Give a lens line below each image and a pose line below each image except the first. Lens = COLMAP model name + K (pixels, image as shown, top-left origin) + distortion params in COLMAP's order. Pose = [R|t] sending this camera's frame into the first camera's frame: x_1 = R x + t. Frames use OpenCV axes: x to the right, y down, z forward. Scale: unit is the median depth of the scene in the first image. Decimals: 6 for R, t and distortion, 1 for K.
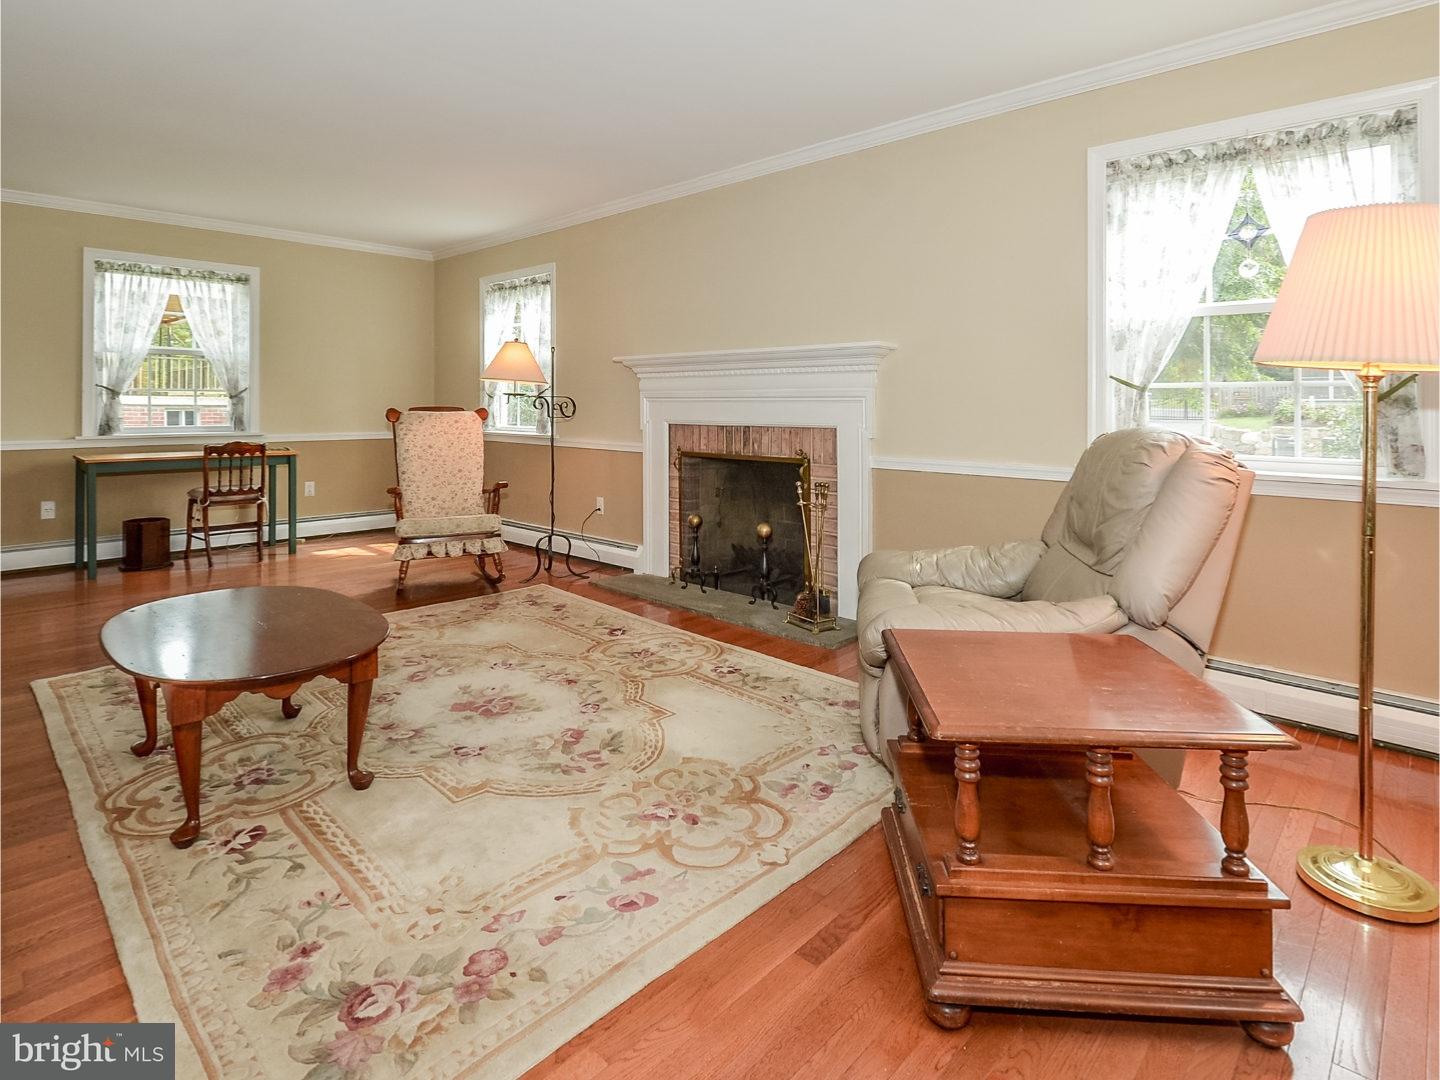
lens RADIAL K [[758.8, 0, 728.8], [0, 758.8, 537.9], [0, 0, 1]] dist [-0.002917, -0.000966]
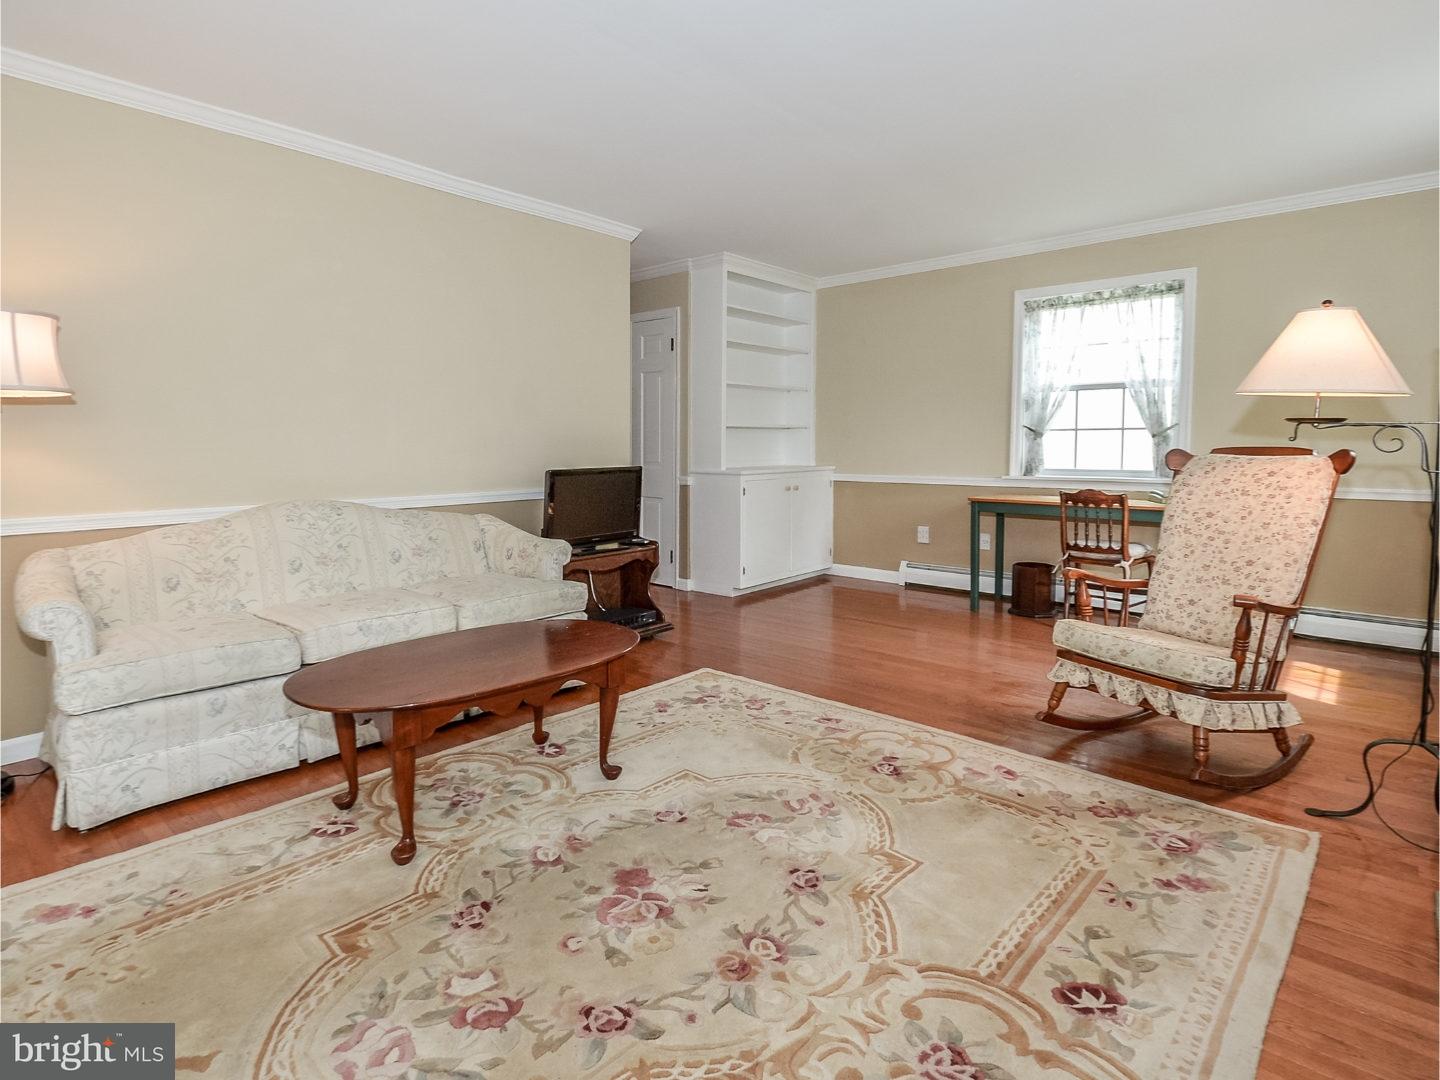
lens RADIAL K [[758.8, 0, 728.8], [0, 758.8, 537.9], [0, 0, 1]] dist [-0.002917, -0.000966]
pose [[0.017275, 0.116101, -0.993087, 0.177946], [-0.171280, 0.978897, 0.111462, -0.102145], [0.985071, 0.168170, 0.036796, 0.603771]]
